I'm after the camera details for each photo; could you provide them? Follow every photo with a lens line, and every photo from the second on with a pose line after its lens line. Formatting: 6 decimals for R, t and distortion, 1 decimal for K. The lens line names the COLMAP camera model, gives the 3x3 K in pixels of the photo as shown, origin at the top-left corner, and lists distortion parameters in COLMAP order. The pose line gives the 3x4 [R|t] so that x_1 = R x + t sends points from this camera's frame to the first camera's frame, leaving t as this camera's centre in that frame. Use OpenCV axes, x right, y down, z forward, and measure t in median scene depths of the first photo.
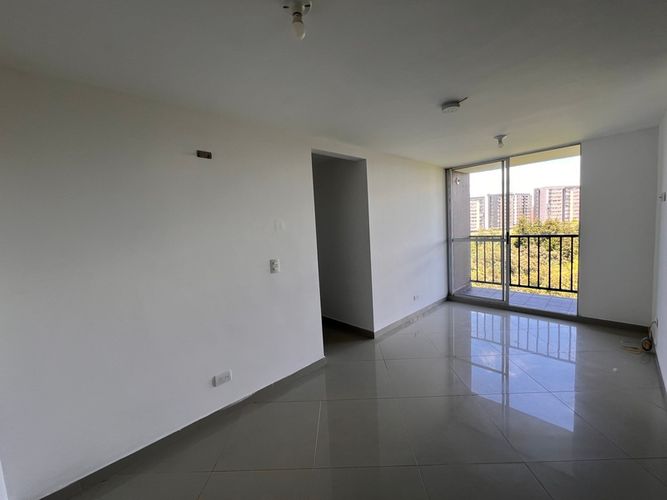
lens RADIAL K [[262.9, 0, 334.6], [0, 262.9, 249.0], [0, 0, 1]] dist [-0.000391, -0.000468]
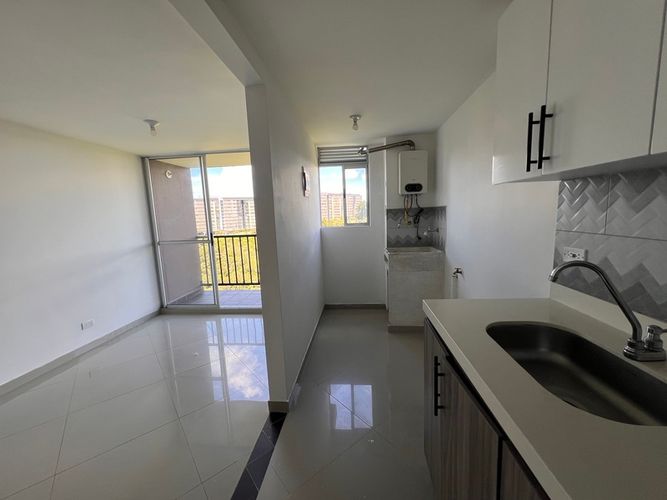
lens RADIAL K [[265.6, 0, 332.5], [0, 265.6, 247.0], [0, 0, 1]] dist [0.001803, 0.000089]
pose [[0.751221, -0.060184, 0.657301, 0.301255], [0.061085, 0.997900, 0.021557, -0.004826], [-0.657218, 0.023957, 0.753319, -0.013203]]
